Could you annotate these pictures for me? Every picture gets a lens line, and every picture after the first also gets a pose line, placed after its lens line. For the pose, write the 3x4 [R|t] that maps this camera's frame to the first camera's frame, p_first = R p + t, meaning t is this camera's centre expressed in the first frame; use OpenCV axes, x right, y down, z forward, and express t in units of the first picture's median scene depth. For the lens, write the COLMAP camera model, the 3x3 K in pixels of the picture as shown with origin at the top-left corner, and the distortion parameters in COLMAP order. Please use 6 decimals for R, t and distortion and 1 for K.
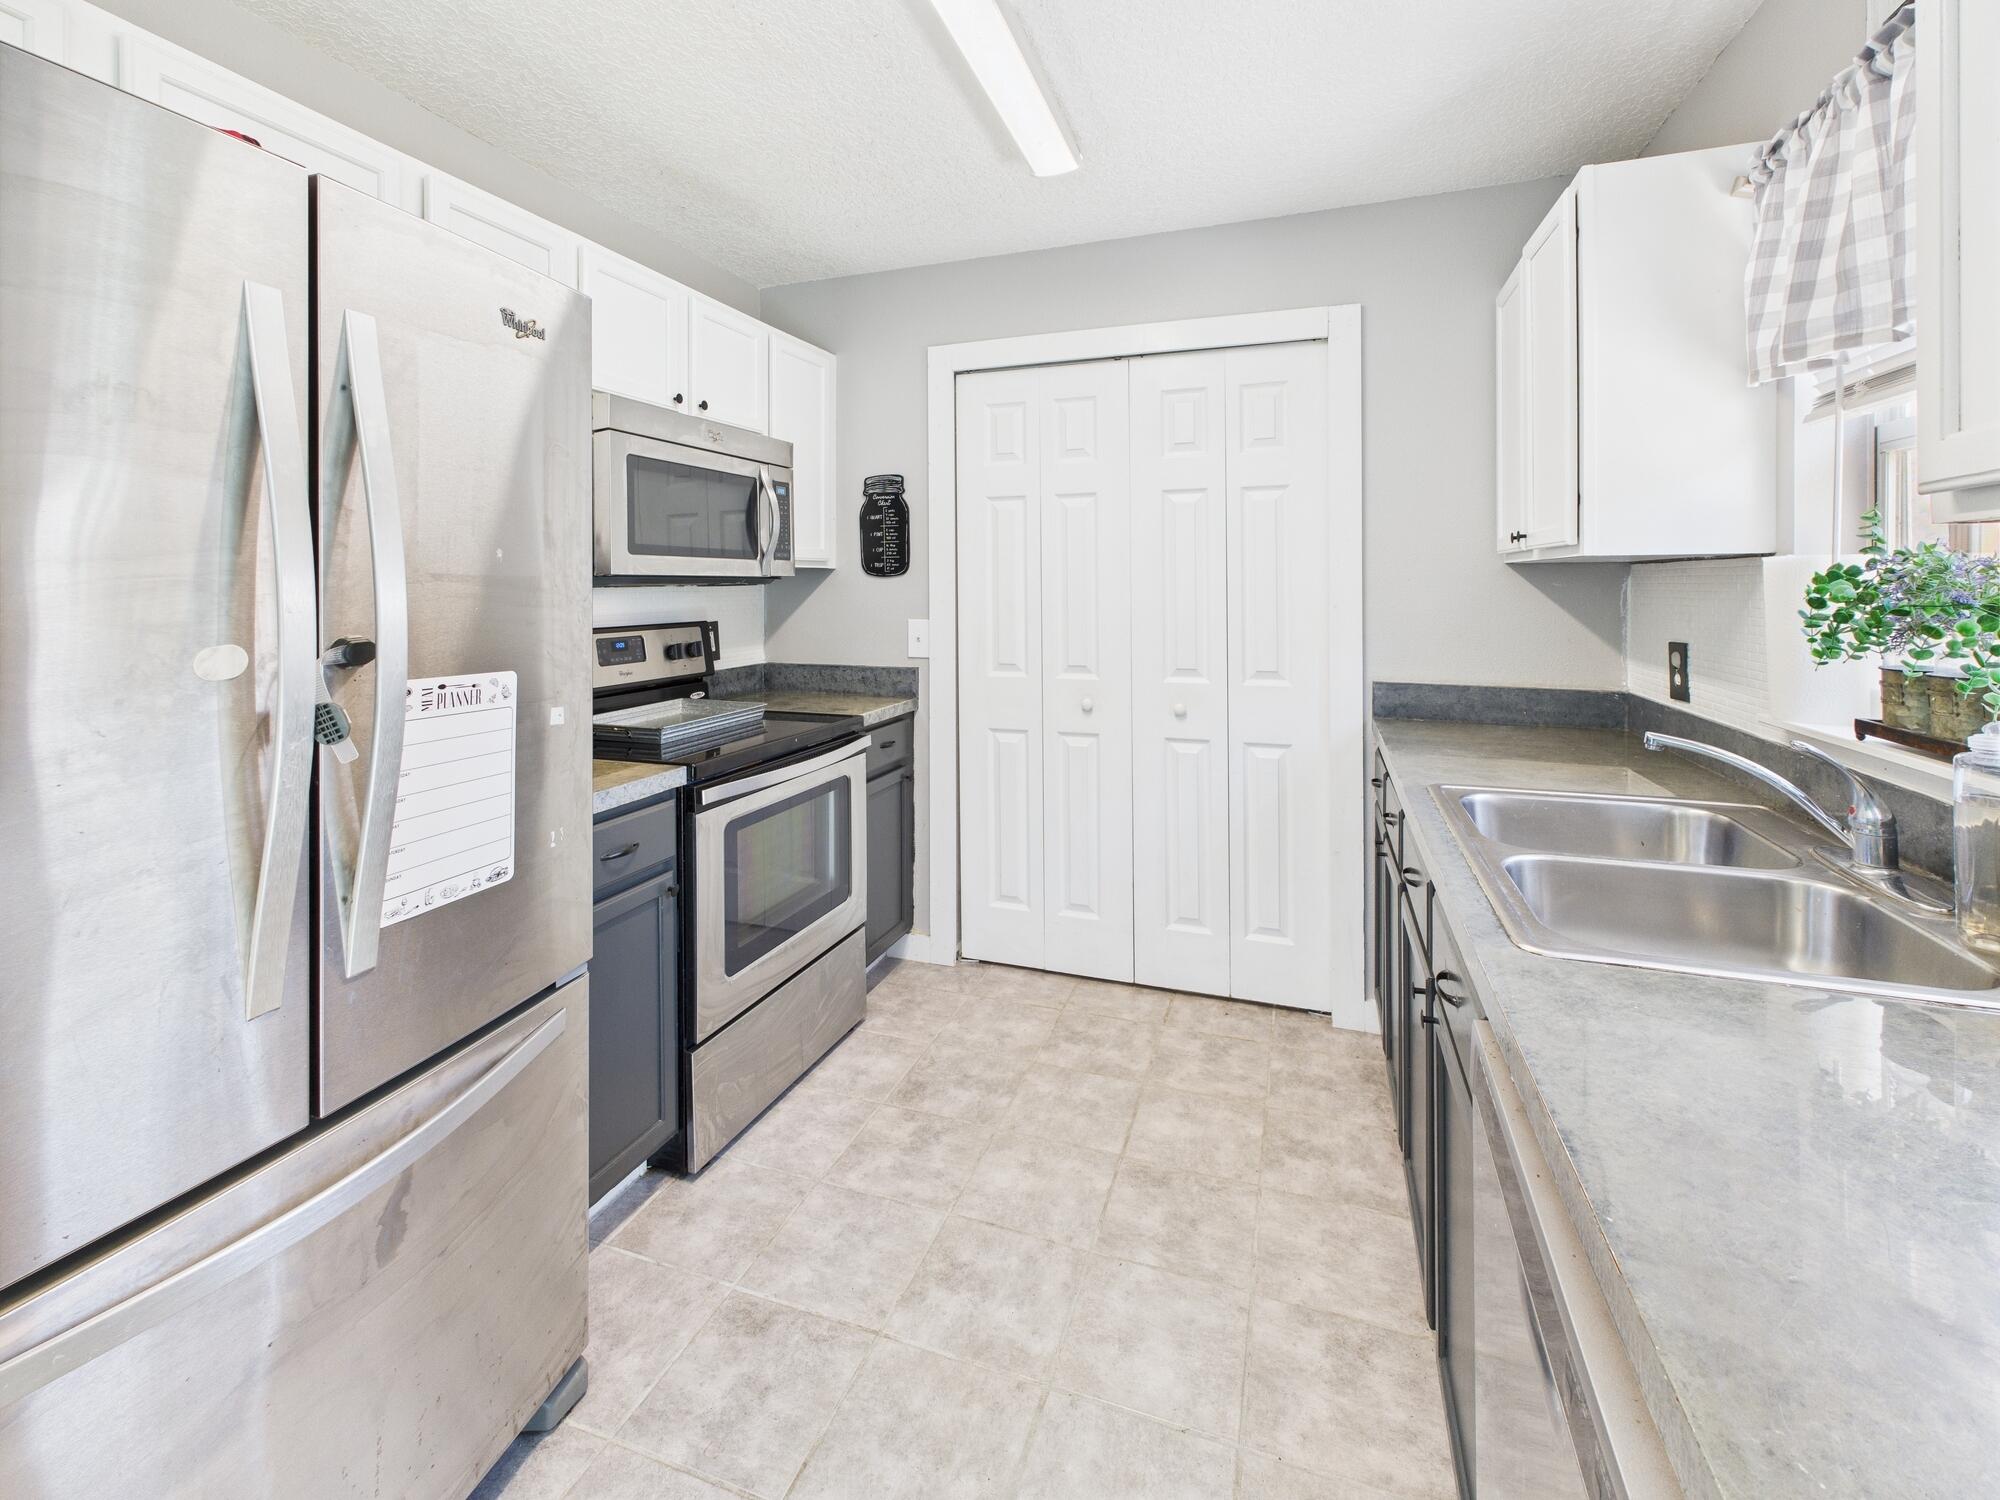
lens RADIAL K [[877.5, 0, 990.5], [0, 877.5, 603.1], [0, 0, 1]] dist [0.002174, -0.000447]
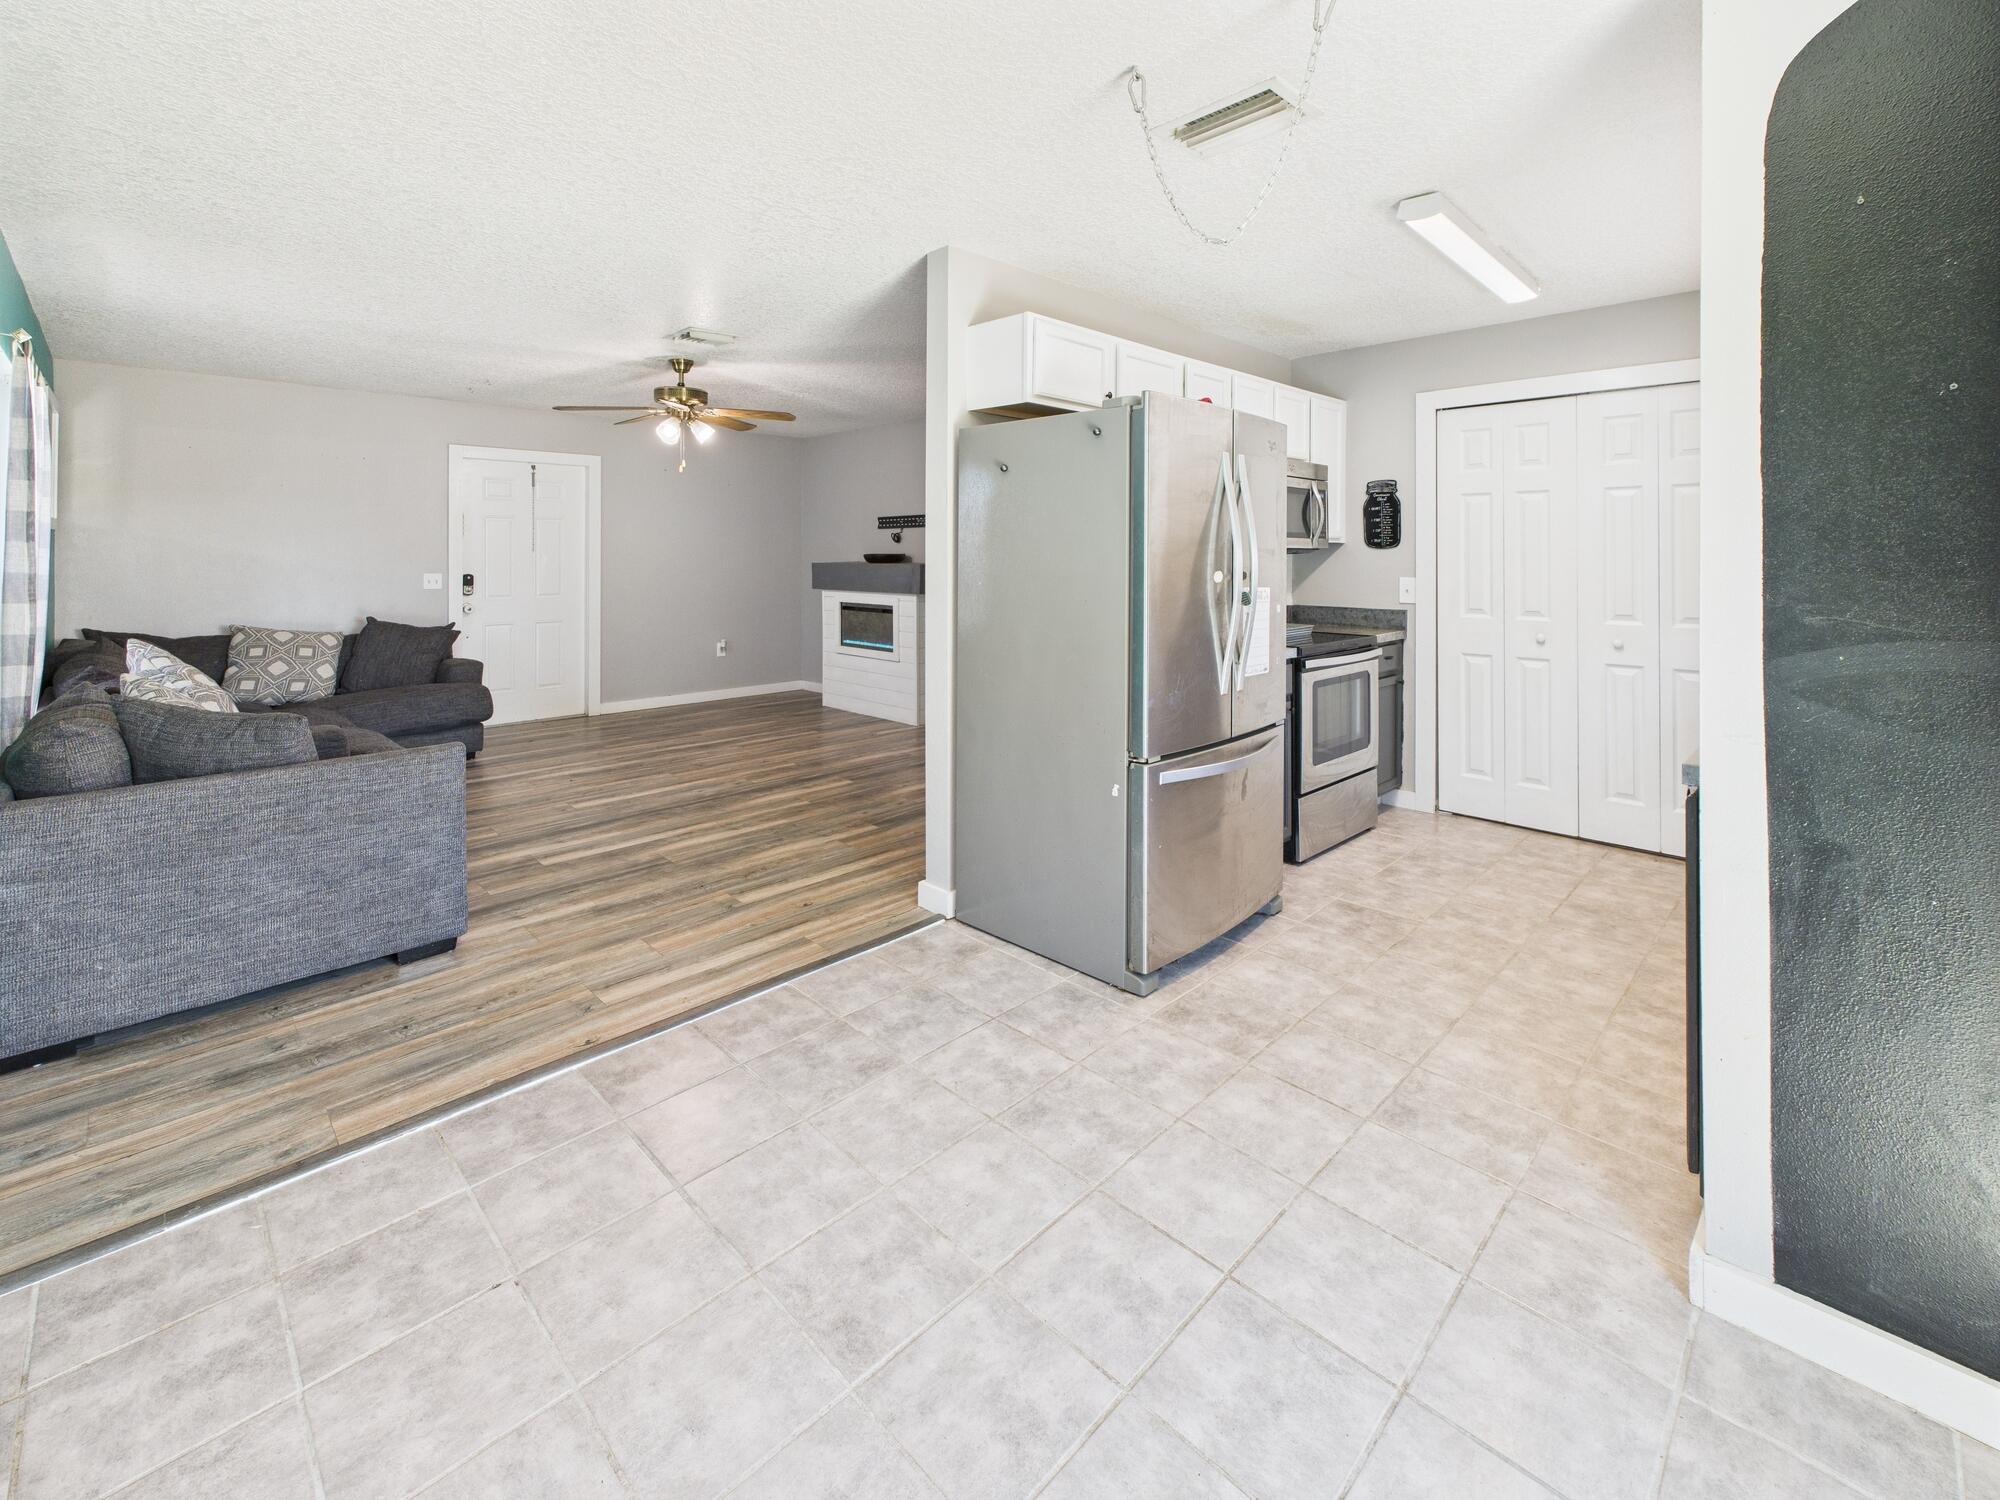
lens RADIAL K [[877.5, 0, 1000.3], [0, 877.5, 555.2], [0, 0, 1]] dist [0.002174, -0.000447]
pose [[0.903581, 0.006587, -0.428366, -0.076287], [-0.015872, 0.999710, -0.018107, 0.020602], [0.428122, 0.023160, 0.903424, -0.696272]]
